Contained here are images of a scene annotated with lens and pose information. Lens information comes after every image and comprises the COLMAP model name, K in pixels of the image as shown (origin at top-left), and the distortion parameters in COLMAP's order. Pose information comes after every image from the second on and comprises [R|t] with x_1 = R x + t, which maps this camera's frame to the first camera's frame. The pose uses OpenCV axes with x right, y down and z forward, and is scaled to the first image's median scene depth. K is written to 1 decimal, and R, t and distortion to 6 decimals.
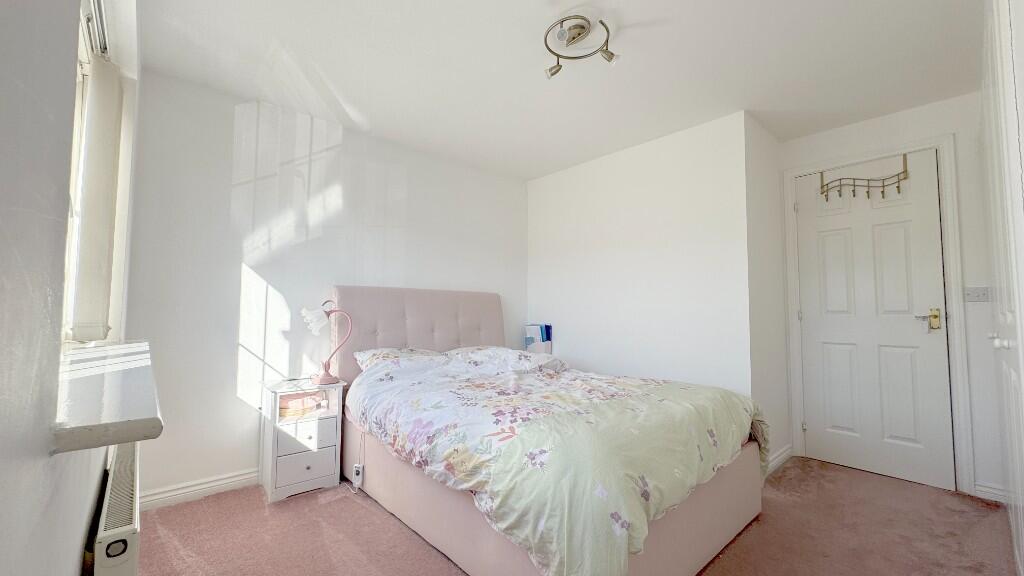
lens RADIAL K [[415.2, 0, 510.1], [0, 415.2, 287.8], [0, 0, 1]] dist [0.018387, 0.000063]
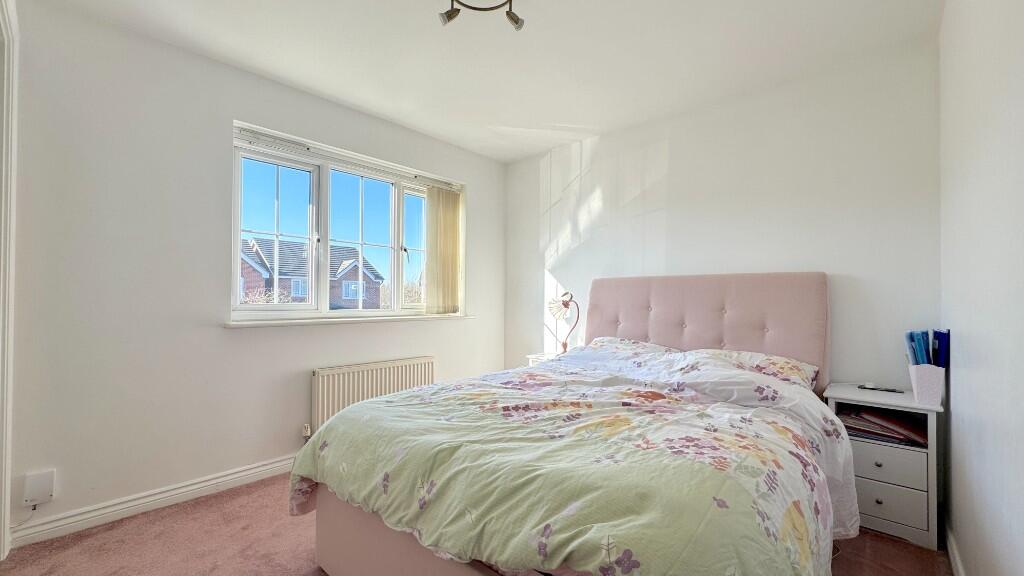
lens RADIAL K [[415.2, 0, 510.1], [0, 415.2, 287.8], [0, 0, 1]] dist [0.018387, 0.000063]
pose [[0.097195, -0.027479, -0.994886, 0.726349], [0.064600, 0.997685, -0.021245, 0.028495], [0.993167, -0.062205, 0.098745, 0.686986]]
